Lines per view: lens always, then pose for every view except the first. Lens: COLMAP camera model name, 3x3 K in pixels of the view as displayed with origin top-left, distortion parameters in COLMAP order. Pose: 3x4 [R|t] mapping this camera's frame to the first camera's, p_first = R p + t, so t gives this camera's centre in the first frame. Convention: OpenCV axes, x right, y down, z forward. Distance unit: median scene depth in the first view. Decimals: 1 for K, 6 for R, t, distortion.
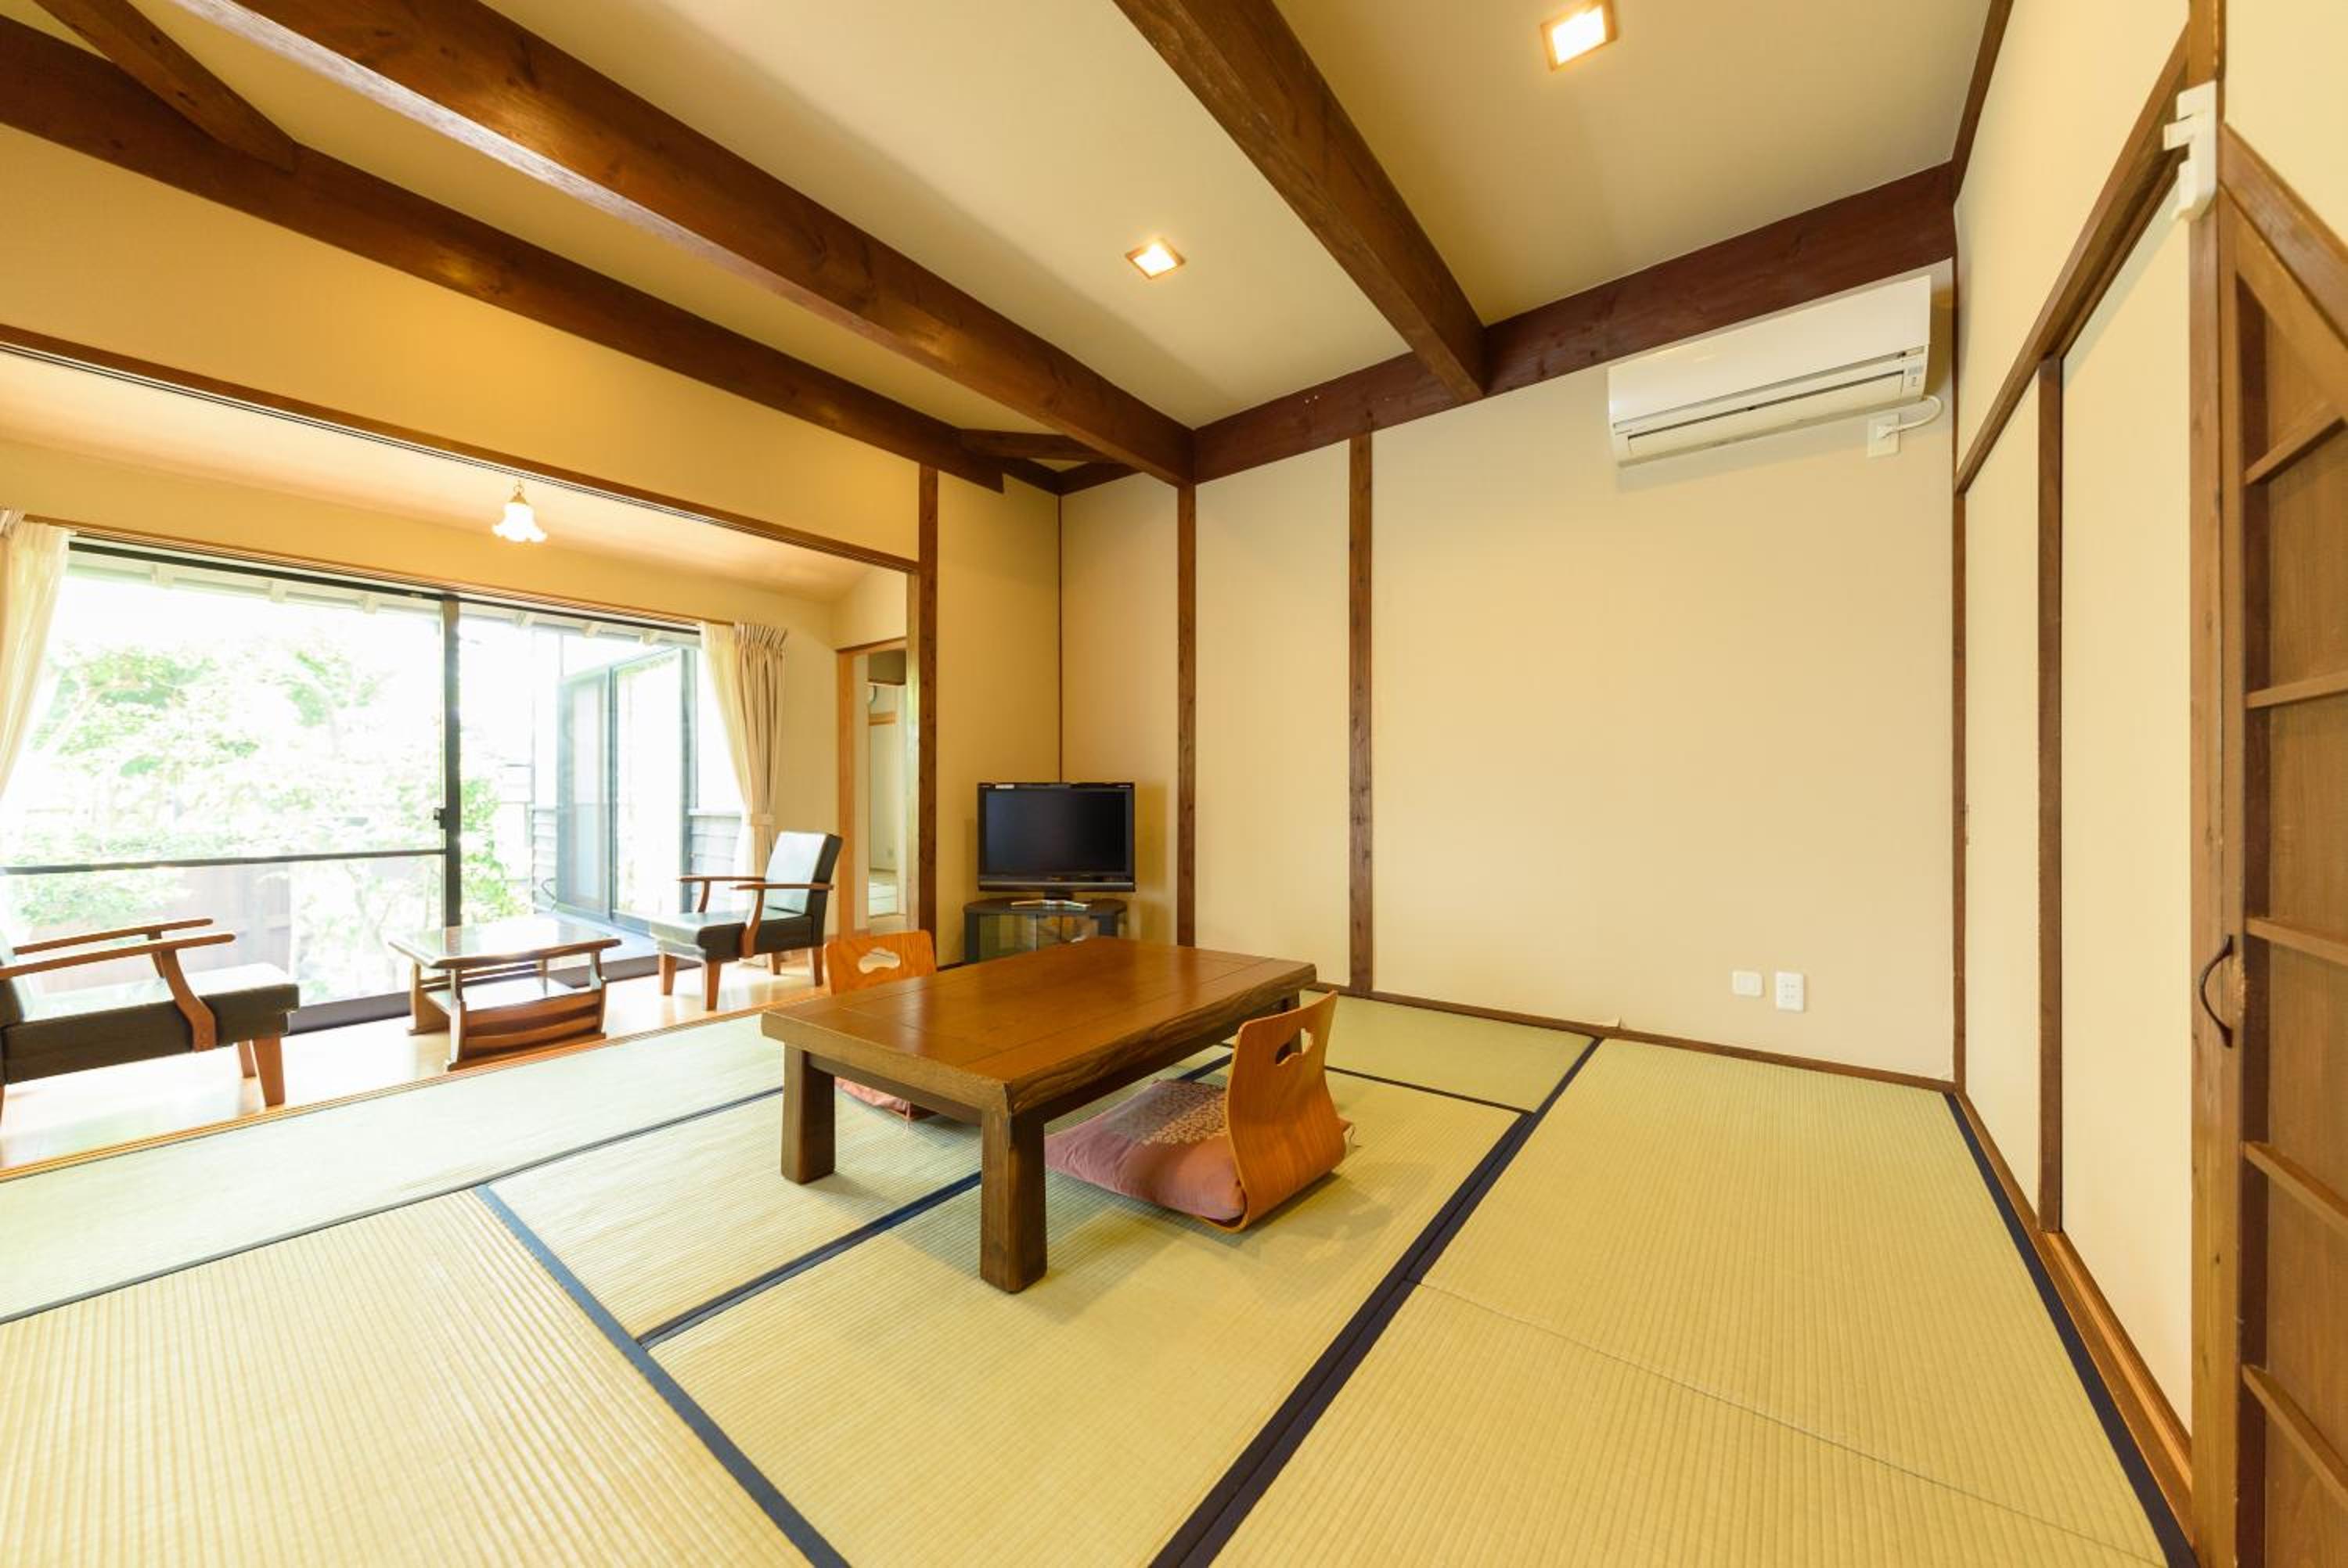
lens RADIAL K [[809.8, 0, 1172.0], [0, 809.8, 792.1], [0, 0, 1]] dist [0.006369, 0.000137]
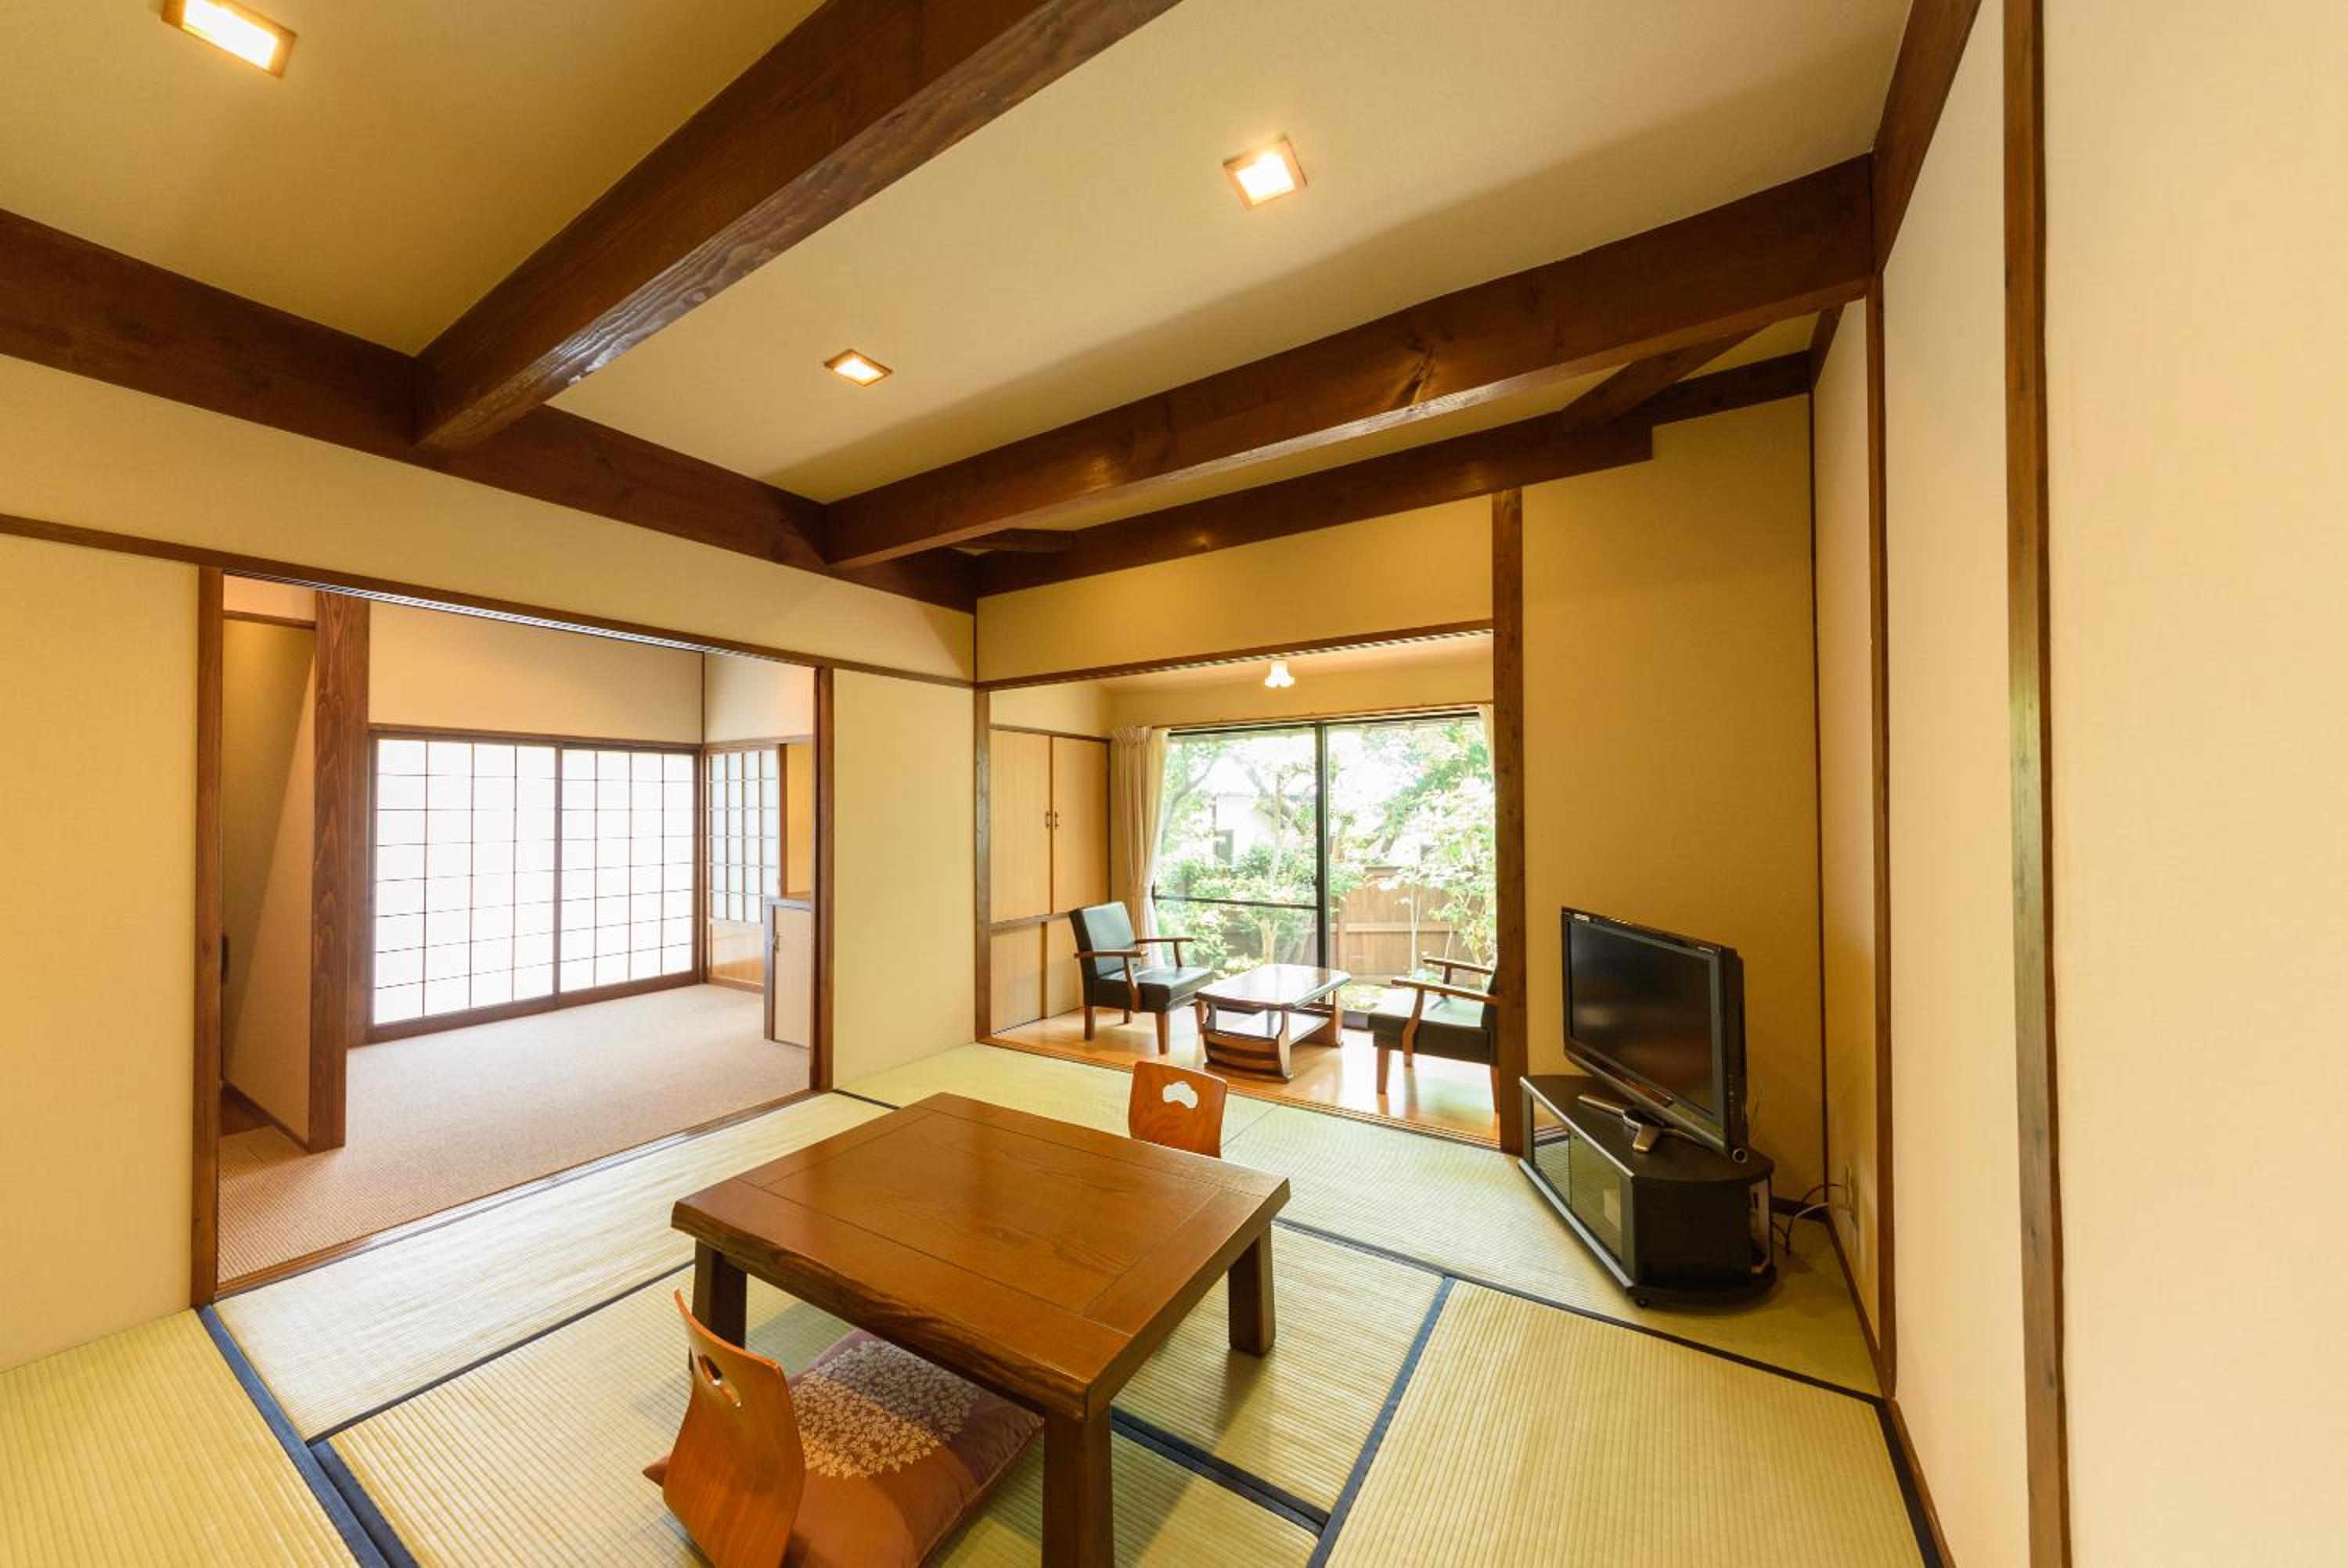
lens RADIAL K [[809.8, 0, 1170.9], [0, 809.8, 788.3], [0, 0, 1]] dist [0.006369, 0.000137]
pose [[0.087648, -0.013776, -0.996056, 0.443400], [0.007086, 0.999888, -0.013205, -0.109115], [0.996126, -0.005901, 0.087735, 0.615843]]
